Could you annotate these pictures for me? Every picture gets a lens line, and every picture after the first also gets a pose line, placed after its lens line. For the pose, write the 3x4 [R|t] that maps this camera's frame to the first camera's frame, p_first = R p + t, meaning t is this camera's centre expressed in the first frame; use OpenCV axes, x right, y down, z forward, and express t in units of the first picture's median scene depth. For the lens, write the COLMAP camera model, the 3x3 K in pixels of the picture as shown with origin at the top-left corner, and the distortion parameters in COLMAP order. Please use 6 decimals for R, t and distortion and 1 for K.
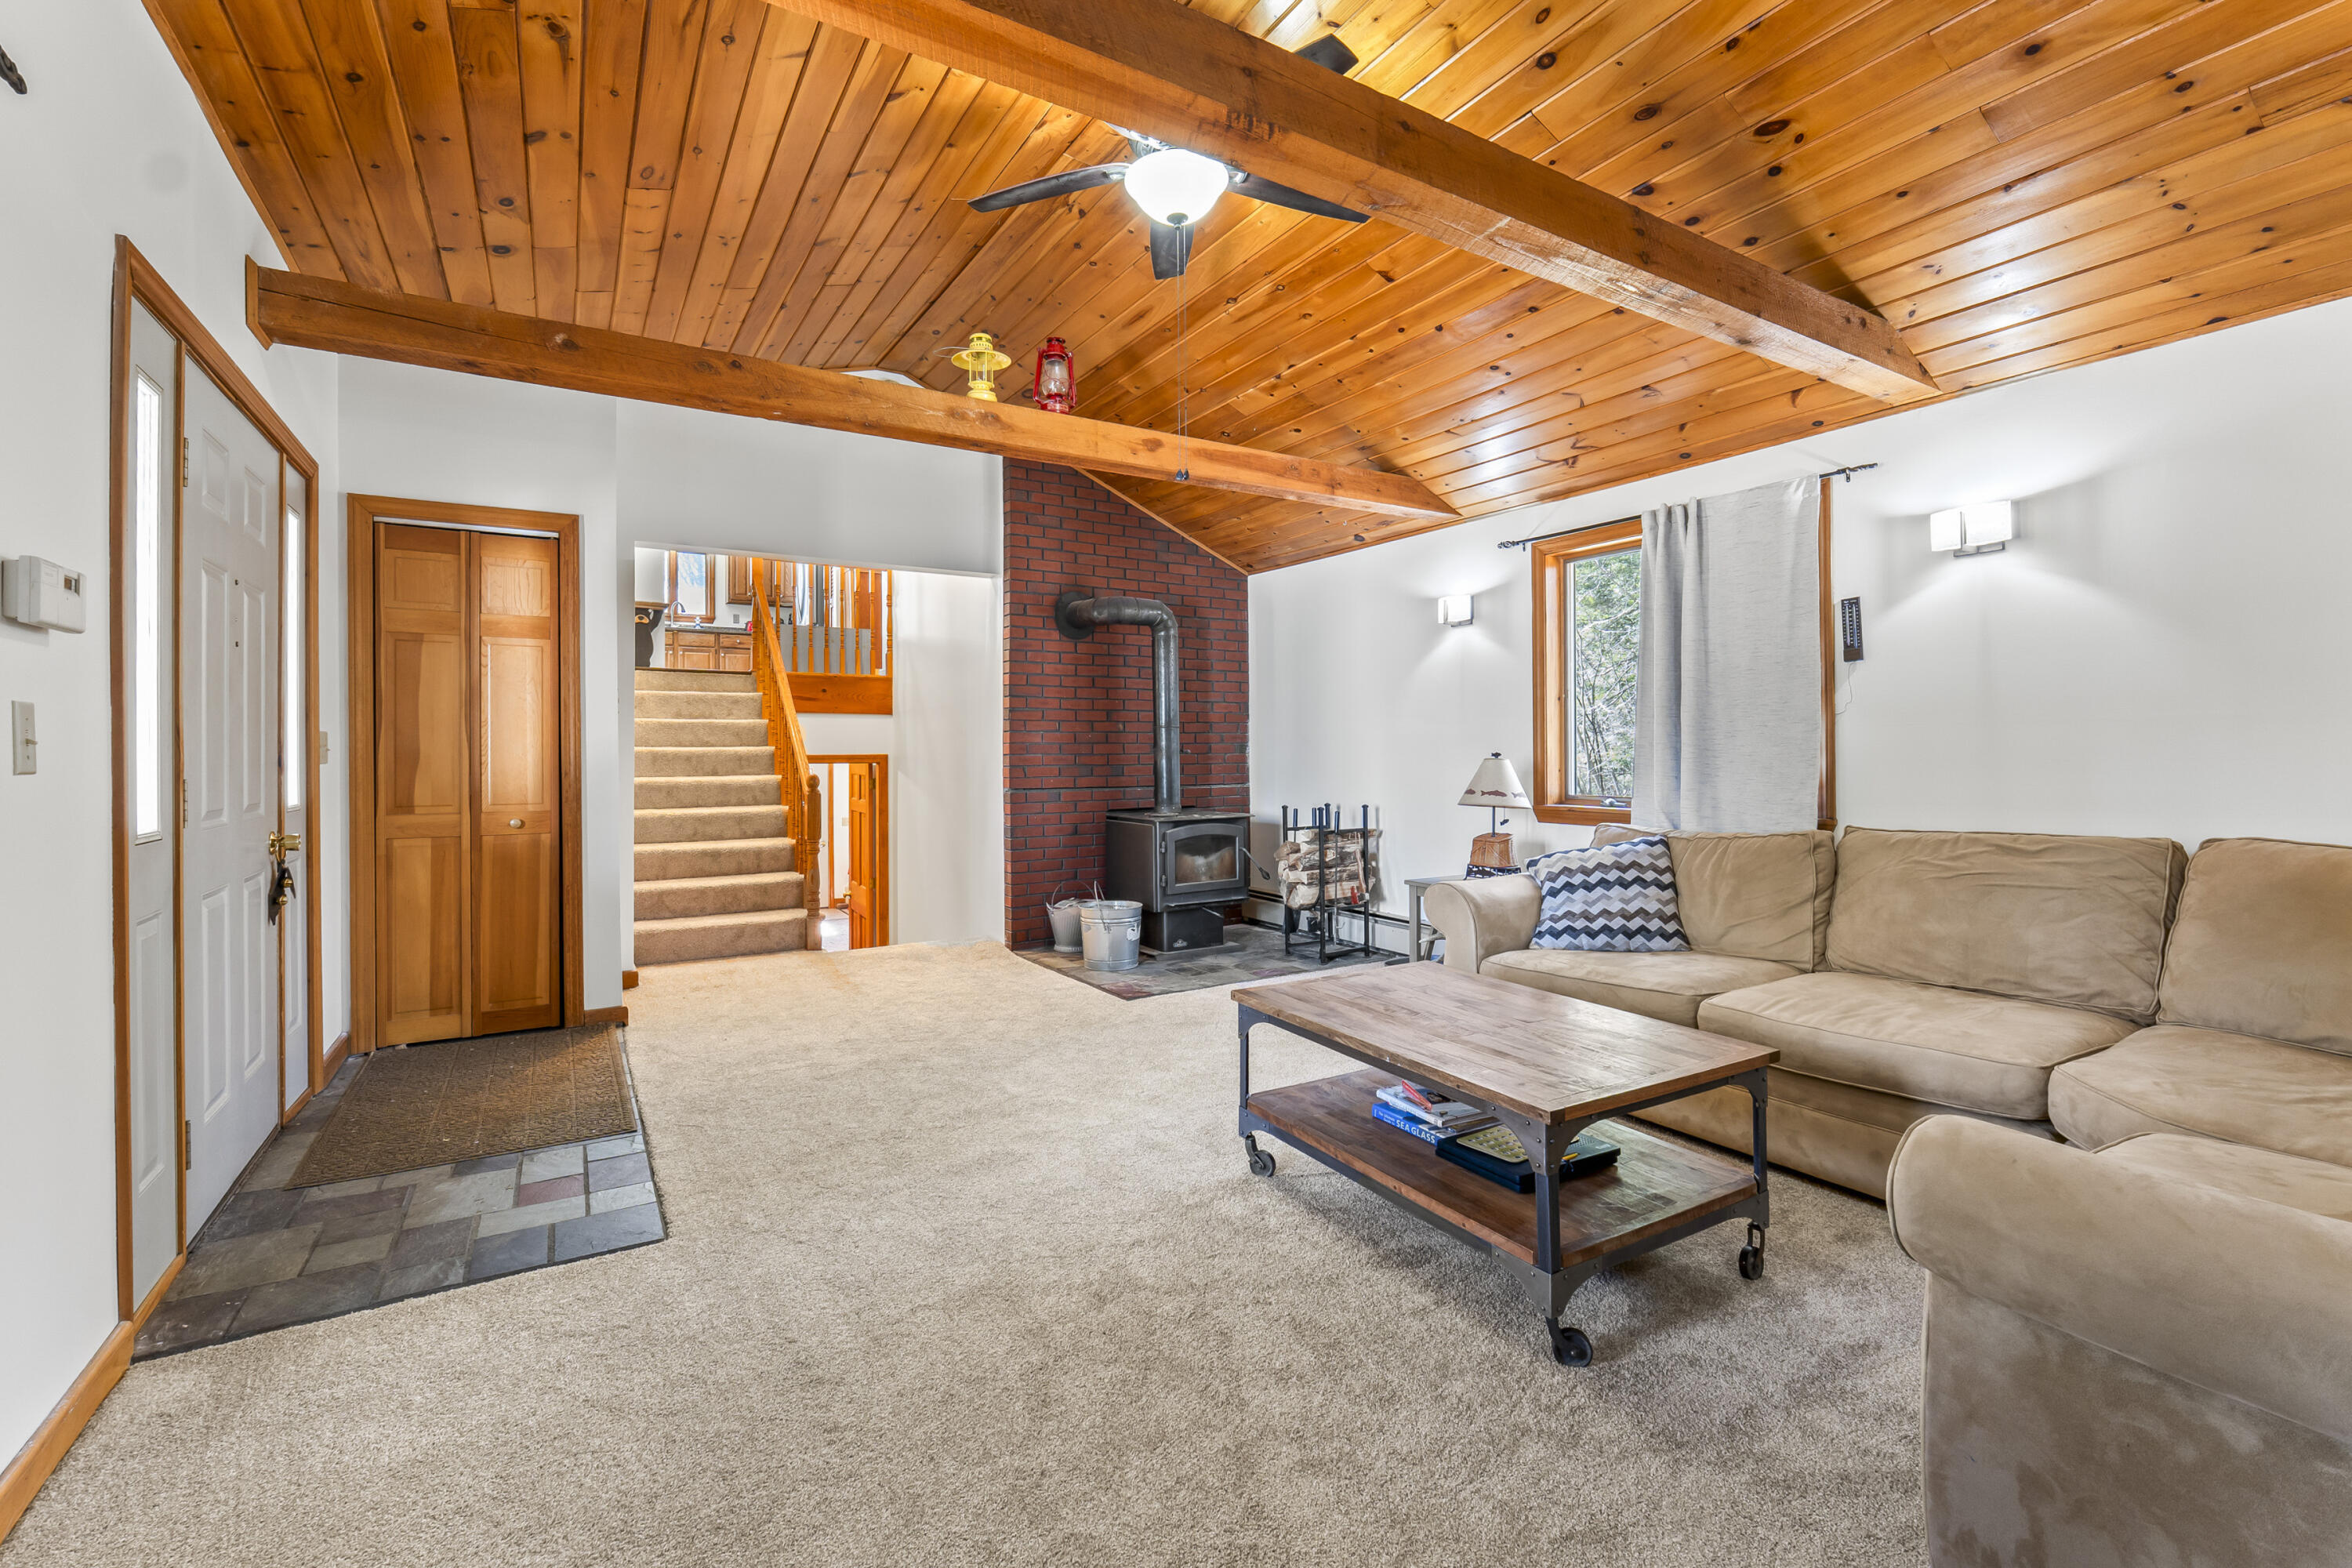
lens RADIAL K [[997.3, 0, 1169.0], [0, 997.3, 748.9], [0, 0, 1]] dist [-0.008197, 0.000346]
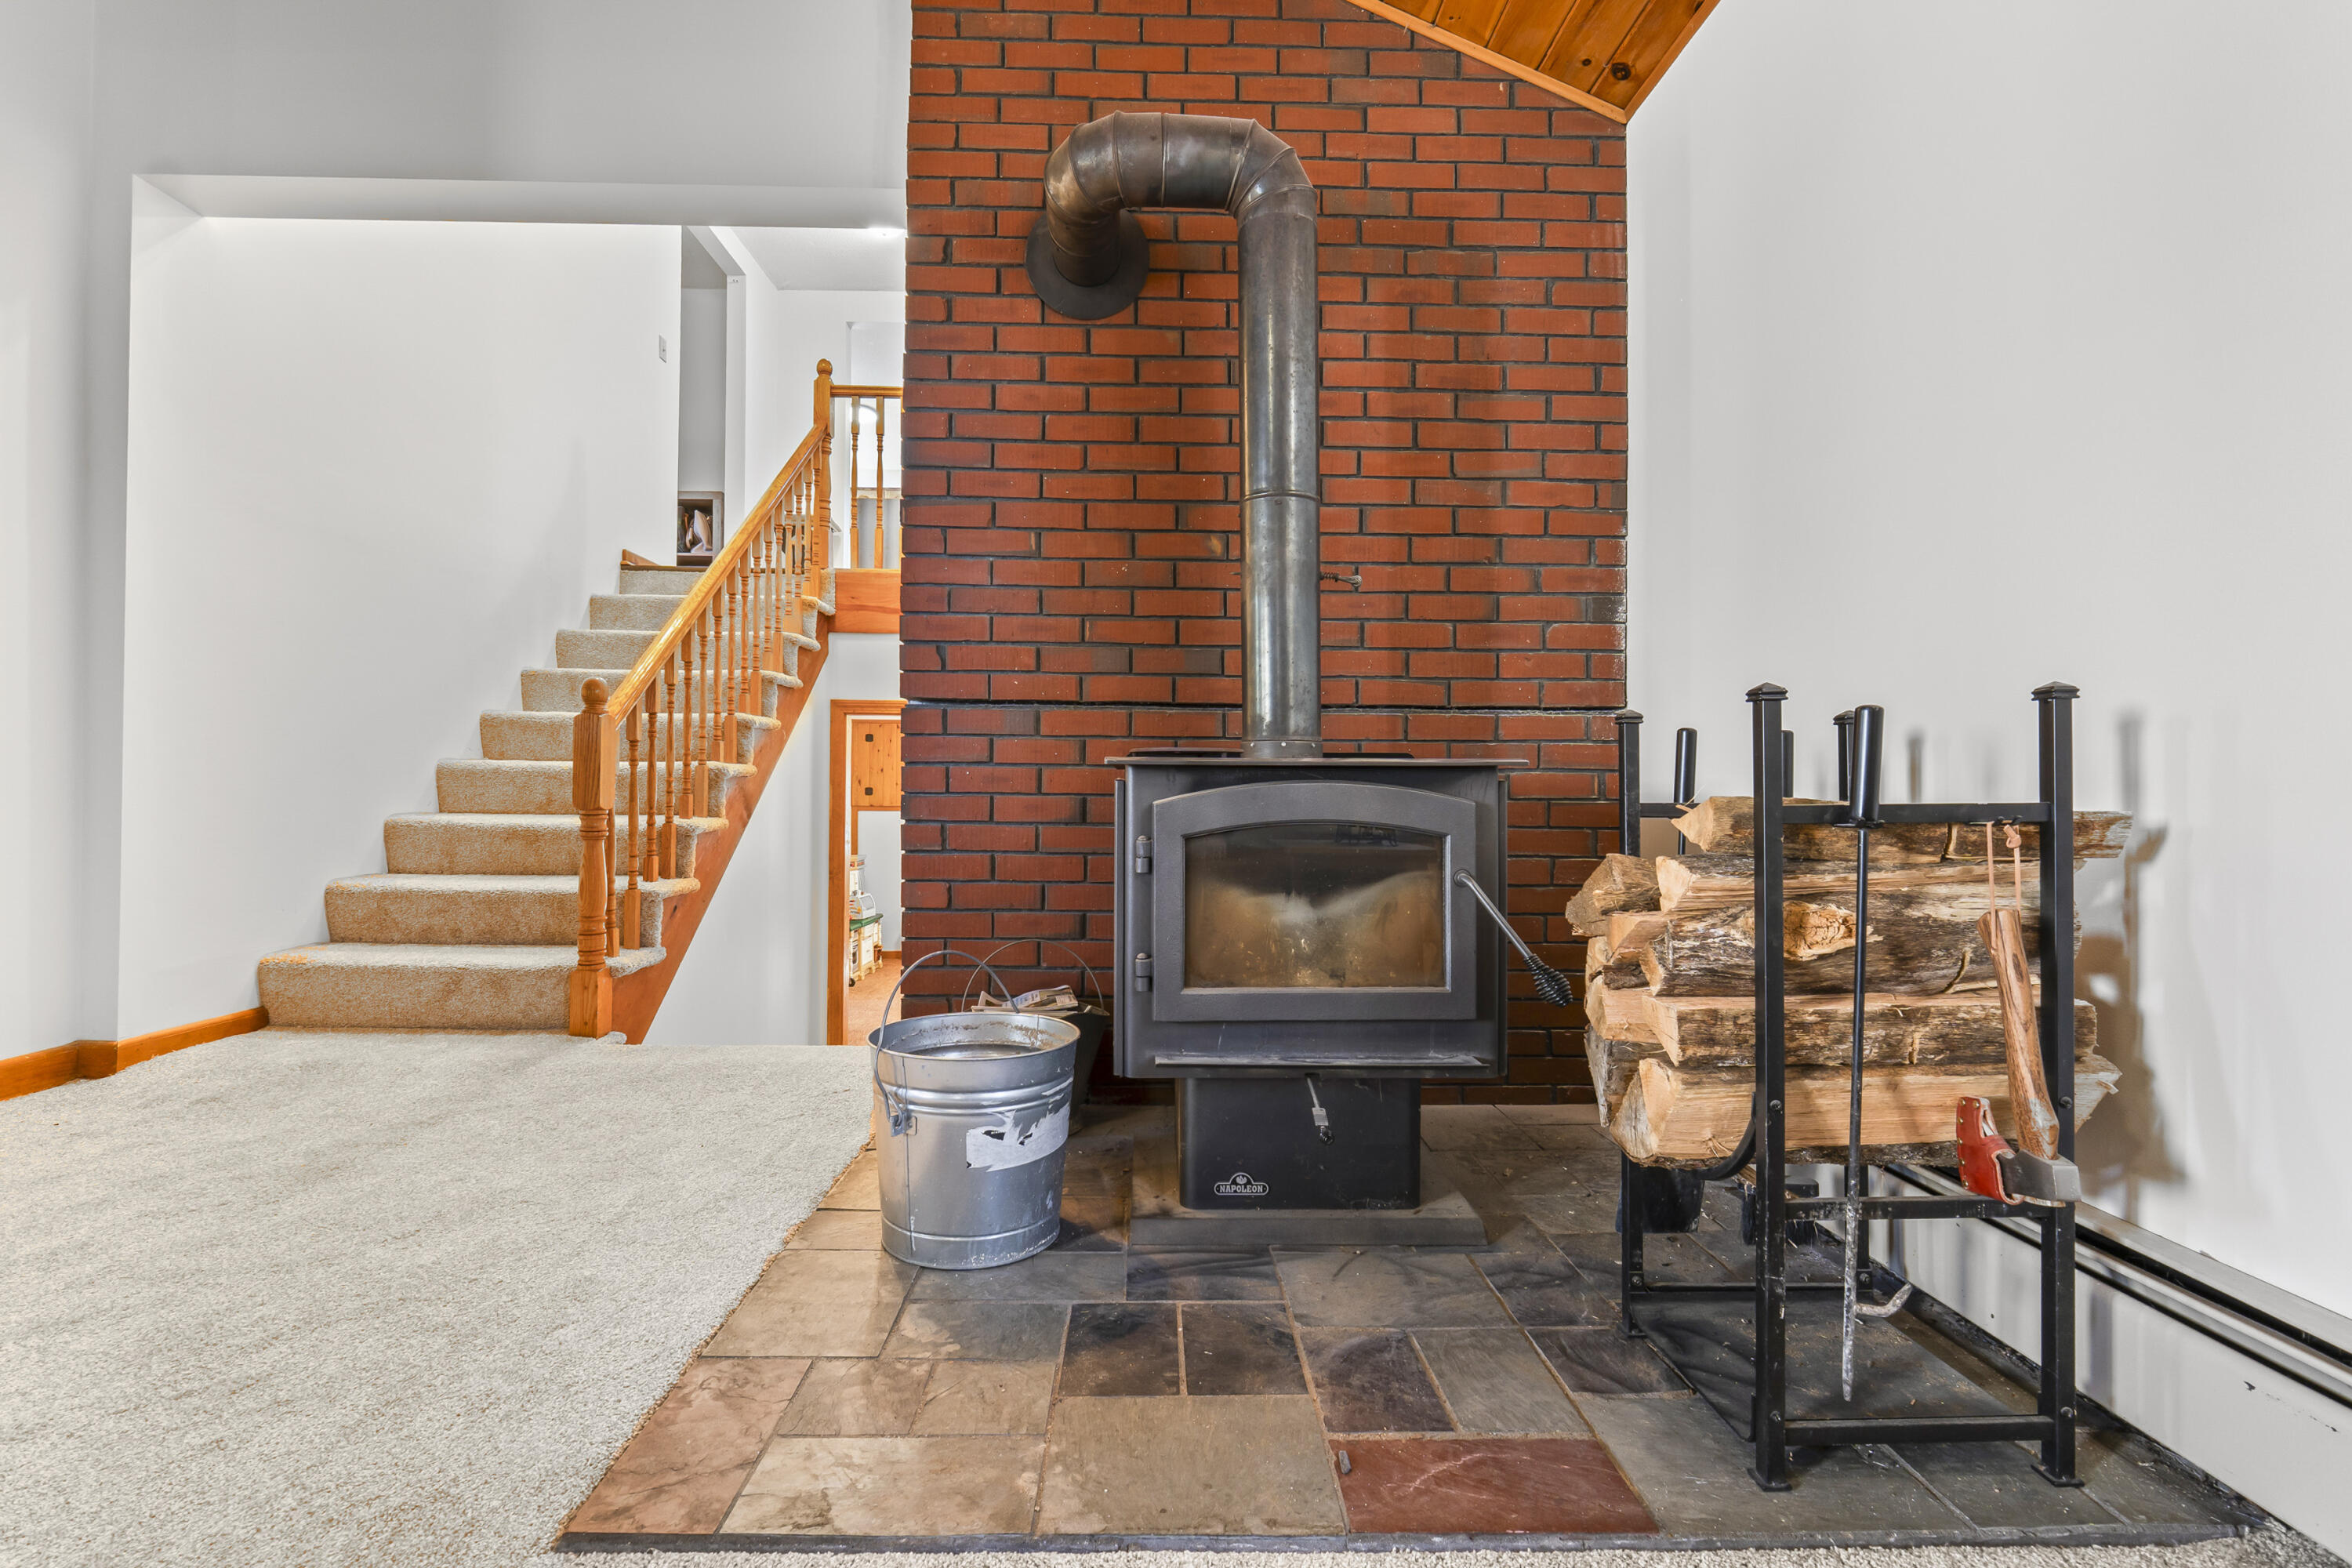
lens RADIAL K [[997.3, 0, 1182.1], [0, 997.3, 781.4], [0, 0, 1]] dist [-0.008197, 0.000346]
pose [[0.865904, 0.010535, -0.500099, 0.136074], [-0.015399, 0.999866, -0.005599, 0.072643], [0.499973, 0.012549, 0.865950, 0.695560]]
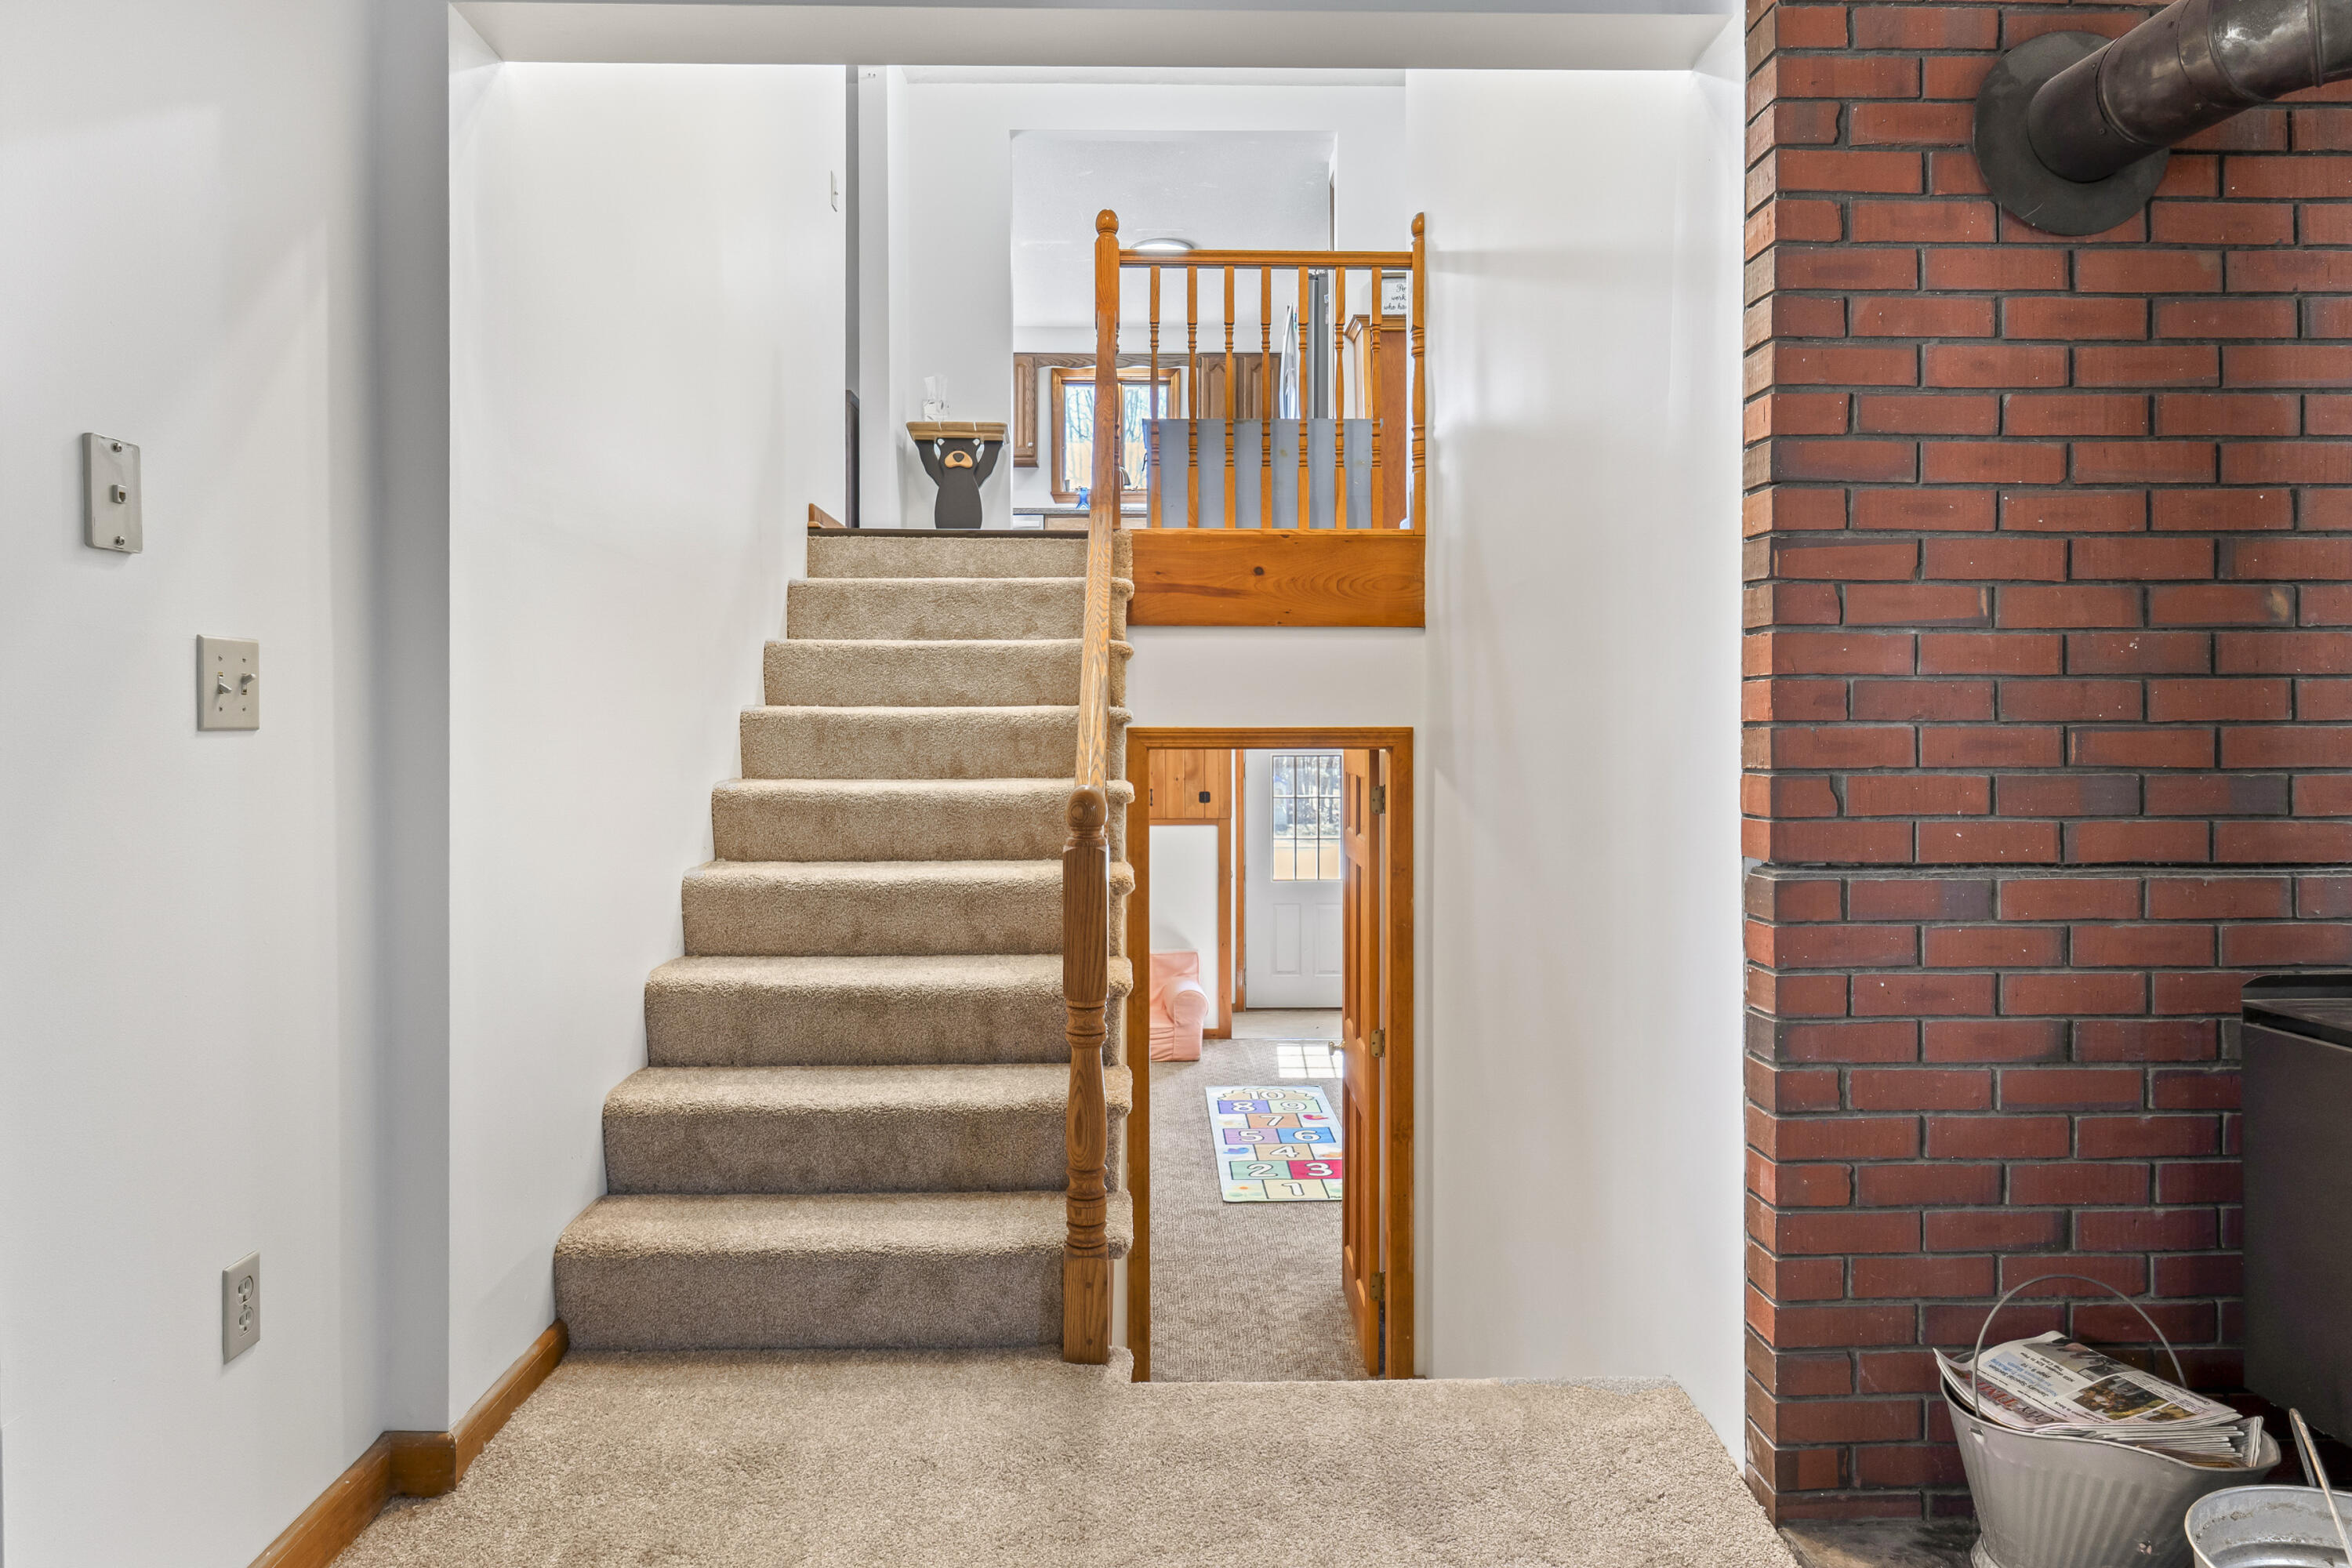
lens RADIAL K [[1394.9, 0, 1174.0], [0, 1394.9, 727.1], [0, 0, 1]] dist [-0.002478, 0.000164]
pose [[0.866922, 0.002099, -0.498440, -0.114466], [-0.001260, 0.999997, 0.002019, 0.006217], [0.498443, -0.001122, 0.866922, 0.617943]]
